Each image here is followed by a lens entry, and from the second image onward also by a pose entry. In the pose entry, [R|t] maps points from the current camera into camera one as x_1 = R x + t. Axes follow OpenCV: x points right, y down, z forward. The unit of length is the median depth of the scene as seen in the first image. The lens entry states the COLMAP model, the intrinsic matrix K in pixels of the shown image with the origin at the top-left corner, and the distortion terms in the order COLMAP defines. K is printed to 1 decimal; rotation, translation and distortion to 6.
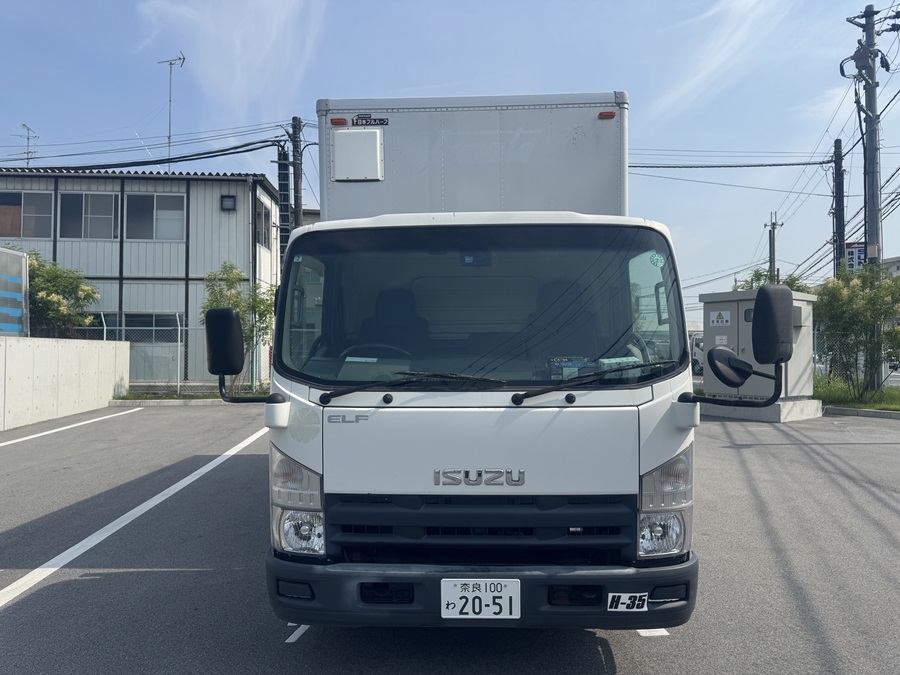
lens RADIAL K [[624.6, 0, 450.0], [0, 624.6, 337.5], [0, 0, 1]] dist [0.089511, -0.082932]
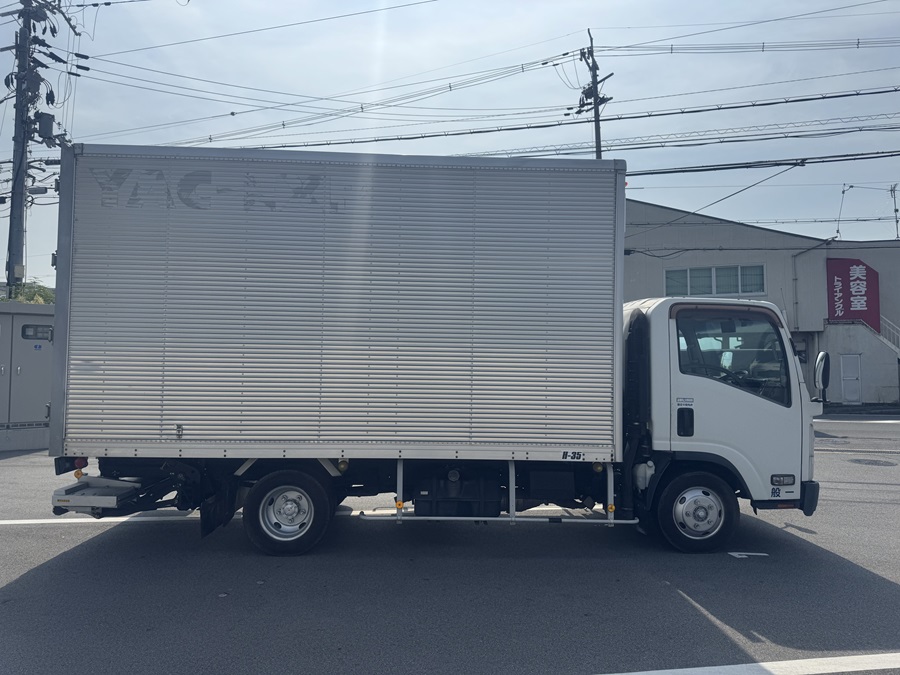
lens RADIAL K [[622.5, 0, 436.4], [0, 622.5, 362.9], [0, 0, 1]] dist [-0.000952, -0.000589]
pose [[-0.046483, 0.008158, 0.998886, -1.460292], [-0.017245, 0.999811, -0.008968, 0.013711], [-0.998770, -0.017642, -0.046334, 1.552620]]
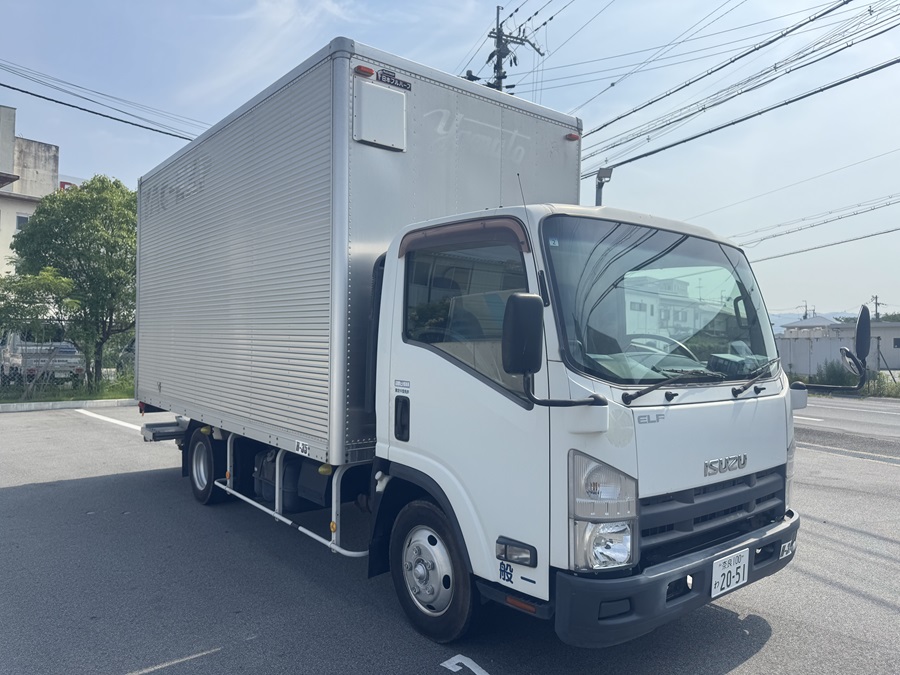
lens RADIAL K [[635.6, 0, 451.0], [0, 635.6, 341.4], [0, 0, 1]] dist [0.008898, -0.001367]
pose [[0.759959, 0.019108, 0.649690, -0.695475], [-0.024964, 0.999688, -0.000202, 0.013324], [-0.649491, -0.016065, 0.760200, 0.312169]]
